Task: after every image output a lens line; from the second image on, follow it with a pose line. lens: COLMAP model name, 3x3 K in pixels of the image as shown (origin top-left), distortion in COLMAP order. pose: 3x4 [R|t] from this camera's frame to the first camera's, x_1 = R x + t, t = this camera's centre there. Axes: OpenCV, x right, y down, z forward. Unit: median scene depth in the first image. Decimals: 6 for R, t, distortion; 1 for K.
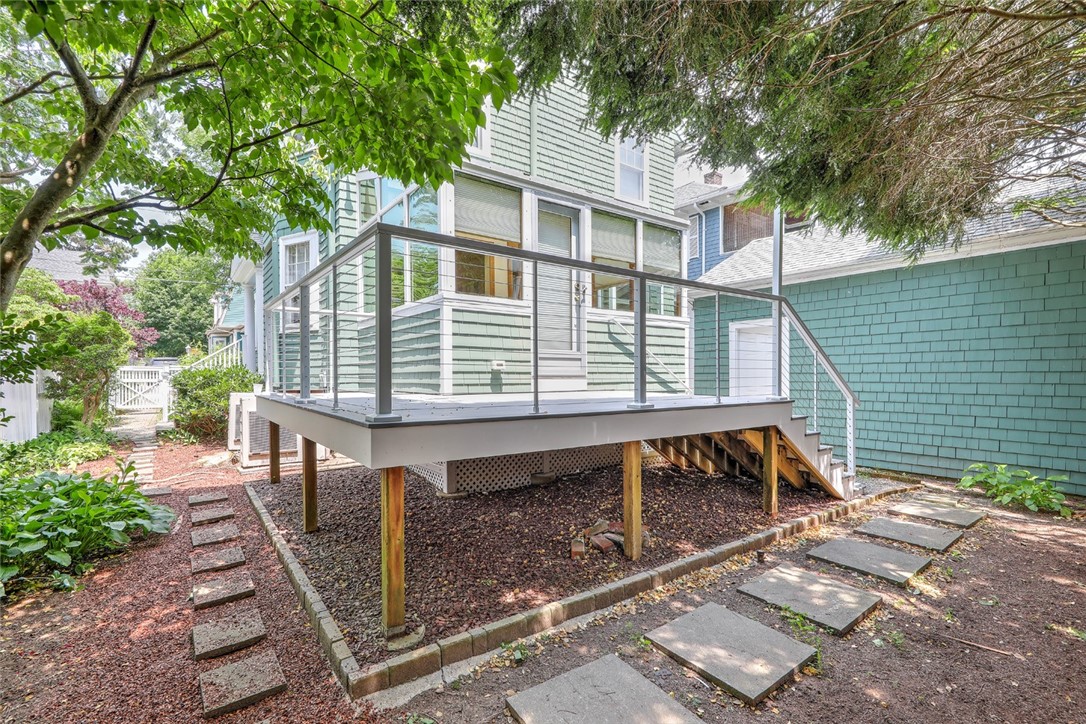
lens RADIAL K [[497.0, 0, 545.1], [0, 497.0, 371.8], [0, 0, 1]] dist [0.001448, 0.000183]
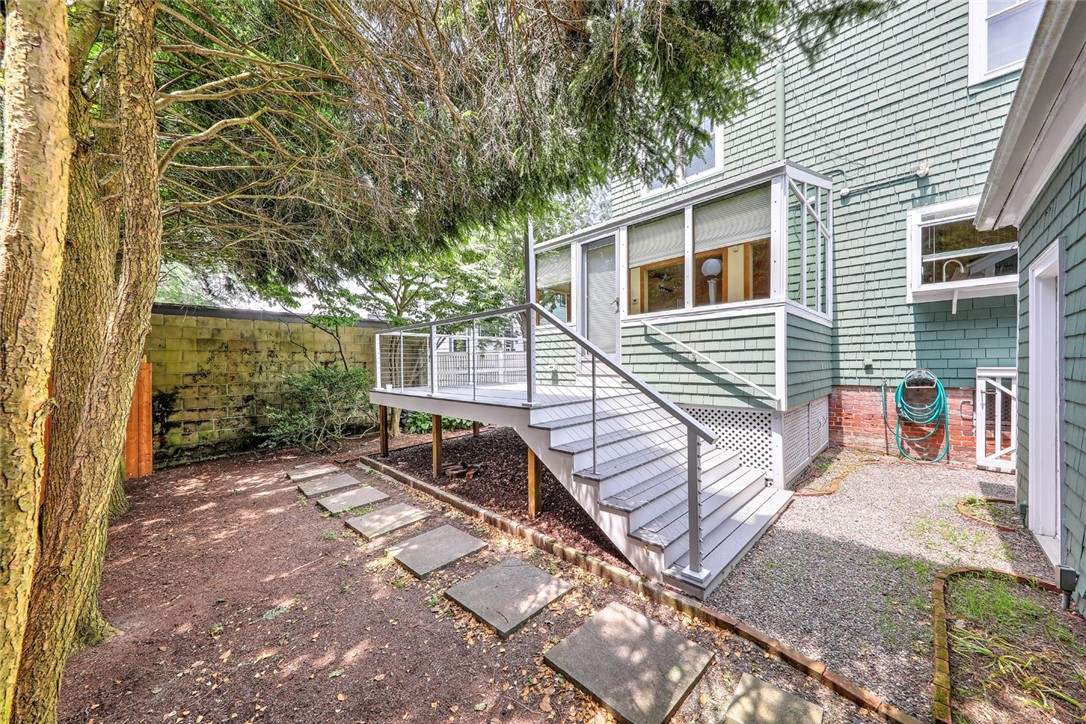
lens RADIAL K [[375.9, 0, 545.0], [0, 375.9, 370.6], [0, 0, 1]] dist [-0.000038, -0.000005]
pose [[0.165339, 0.000883, -0.986236, 0.899887], [0.001455, 0.999998, 0.001139, -0.003700], [0.986236, -0.001623, 0.165337, 0.668552]]
